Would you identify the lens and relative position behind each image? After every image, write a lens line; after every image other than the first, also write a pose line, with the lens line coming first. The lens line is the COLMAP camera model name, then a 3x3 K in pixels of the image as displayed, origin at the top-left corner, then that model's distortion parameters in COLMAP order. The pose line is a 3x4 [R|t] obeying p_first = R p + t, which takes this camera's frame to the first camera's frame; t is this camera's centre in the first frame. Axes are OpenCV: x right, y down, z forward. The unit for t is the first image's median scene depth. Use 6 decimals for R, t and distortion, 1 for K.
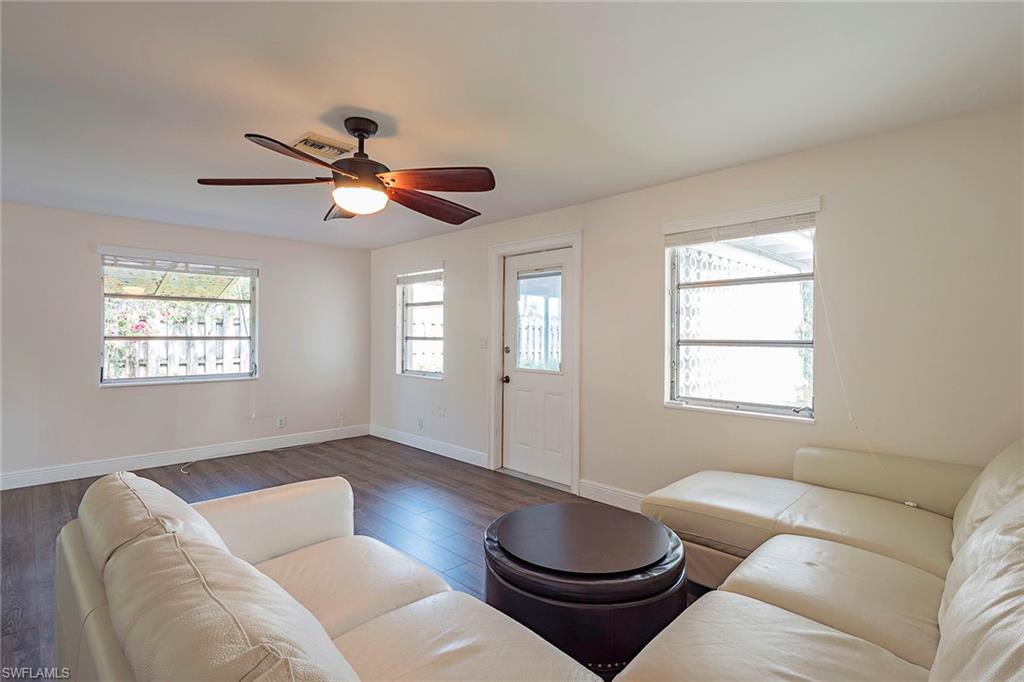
lens RADIAL K [[492.5, 0, 516.2], [0, 492.5, 327.1], [0, 0, 1]] dist [0.000461, -0.000245]
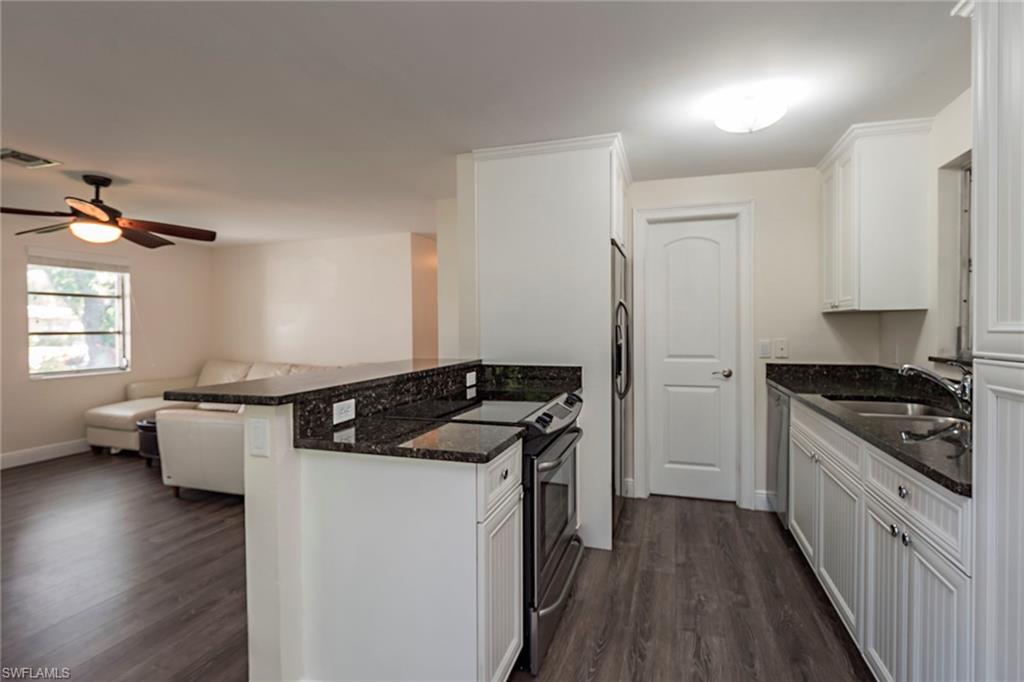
lens RADIAL K [[492.5, 0, 516.2], [0, 492.5, 327.1], [0, 0, 1]] dist [0.000461, -0.000245]
pose [[-0.455625, -0.005277, 0.890156, -1.266671], [-0.015835, 0.999872, -0.002177, -0.005603], [-0.890031, -0.015088, -0.455650, 0.354249]]
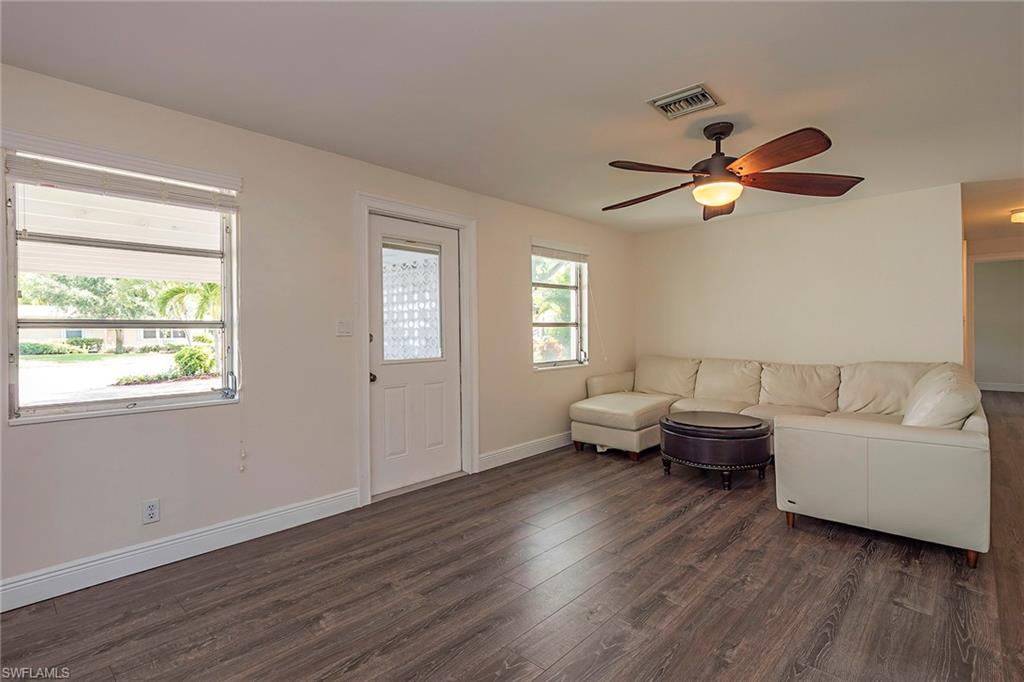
lens RADIAL K [[492.5, 0, 516.2], [0, 492.5, 327.1], [0, 0, 1]] dist [0.000461, -0.000245]
pose [[-0.041472, -0.001738, 0.999138, -0.872137], [-0.009587, 0.999953, 0.001341, 0.029881], [-0.999094, -0.009524, -0.041486, 0.912617]]
